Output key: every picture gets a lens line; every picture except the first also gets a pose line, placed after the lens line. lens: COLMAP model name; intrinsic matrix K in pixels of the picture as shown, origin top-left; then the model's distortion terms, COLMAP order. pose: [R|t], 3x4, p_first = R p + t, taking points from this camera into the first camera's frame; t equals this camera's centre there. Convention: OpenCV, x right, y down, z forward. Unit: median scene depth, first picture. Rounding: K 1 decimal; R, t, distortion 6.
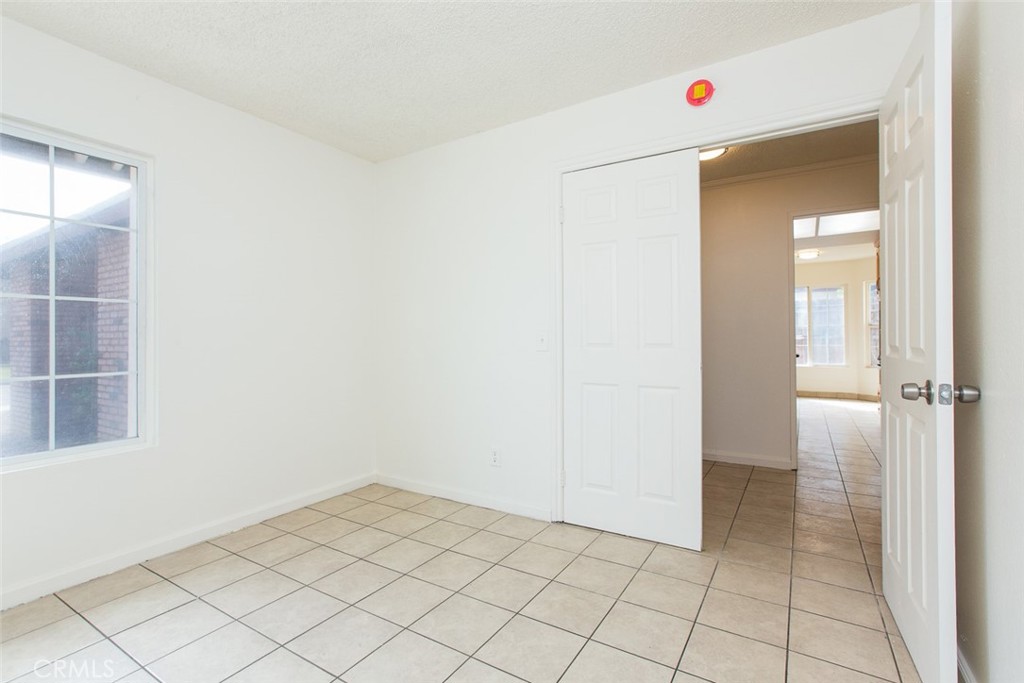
lens RADIAL K [[470.0, 0, 504.9], [0, 470.0, 336.1], [0, 0, 1]] dist [-0.042790, 0.032296]
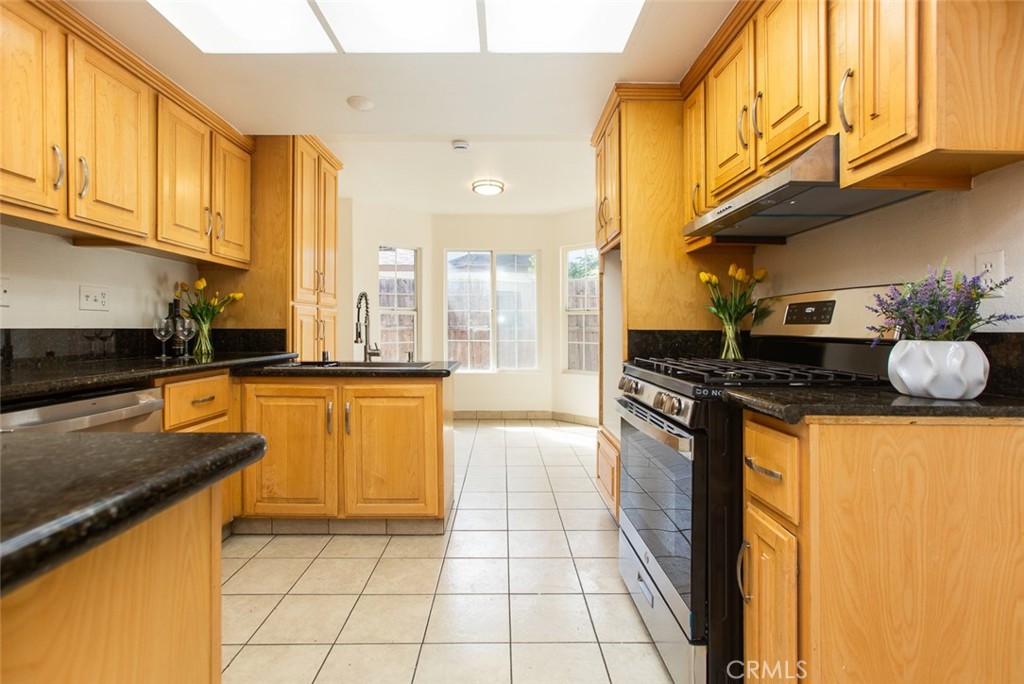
lens RADIAL K [[470.0, 0, 504.9], [0, 470.0, 336.6], [0, 0, 1]] dist [-0.042790, 0.032296]
pose [[0.841034, -0.001170, 0.540982, 0.184959], [-0.009709, 0.999804, 0.017255, 0.001602], [-0.540896, -0.019764, 0.840857, 0.257435]]
